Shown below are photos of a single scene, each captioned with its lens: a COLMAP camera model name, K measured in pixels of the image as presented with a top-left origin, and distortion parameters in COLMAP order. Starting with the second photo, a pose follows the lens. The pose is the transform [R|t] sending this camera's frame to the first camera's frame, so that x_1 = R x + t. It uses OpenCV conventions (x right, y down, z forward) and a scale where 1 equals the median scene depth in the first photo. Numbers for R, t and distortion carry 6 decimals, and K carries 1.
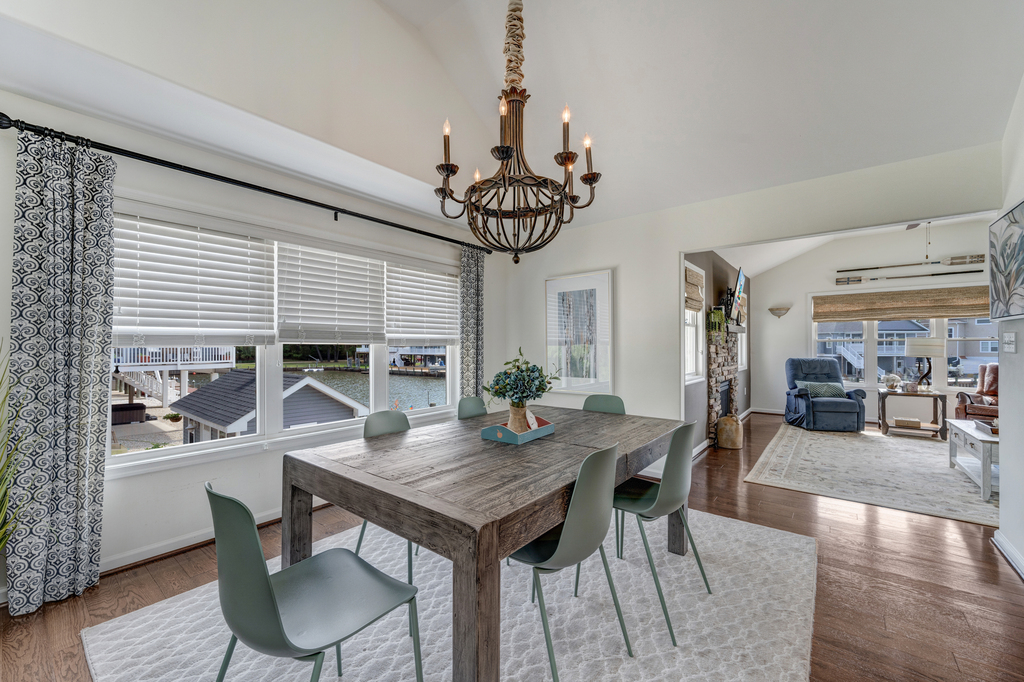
lens RADIAL K [[412.7, 0, 497.9], [0, 412.7, 344.4], [0, 0, 1]] dist [-0.002318, -0.000409]
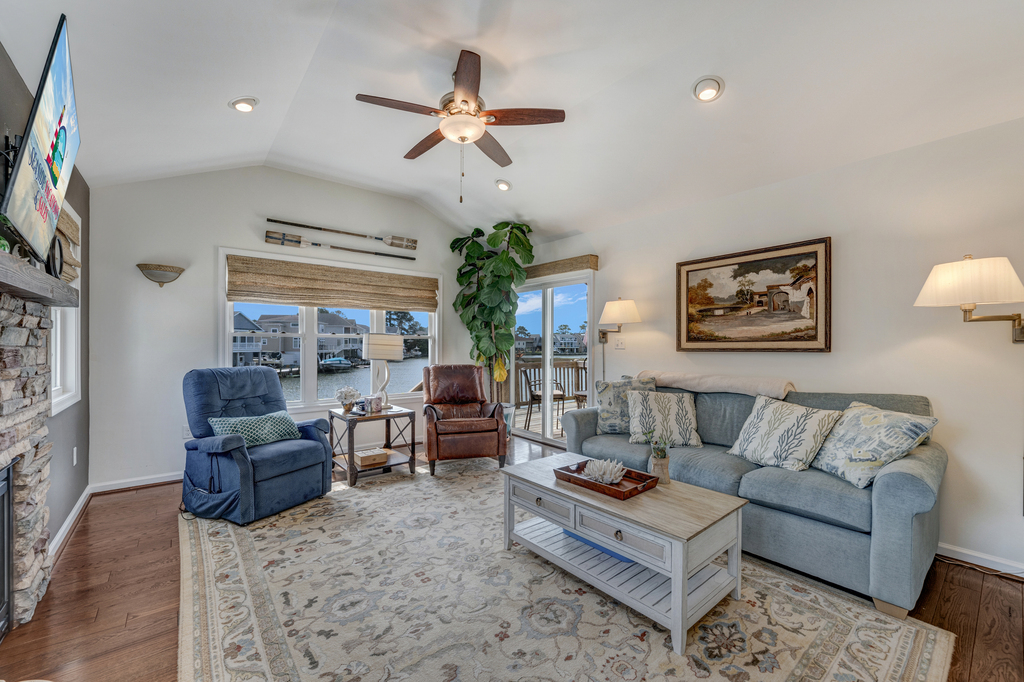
lens RADIAL K [[412.7, 0, 510.9], [0, 412.7, 347.6], [0, 0, 1]] dist [-0.002318, -0.000409]
pose [[0.202782, -0.005787, 0.979207, 0.334416], [-0.010406, 0.999913, 0.008065, -0.000215], [-0.979169, -0.011825, 0.202704, 0.572920]]
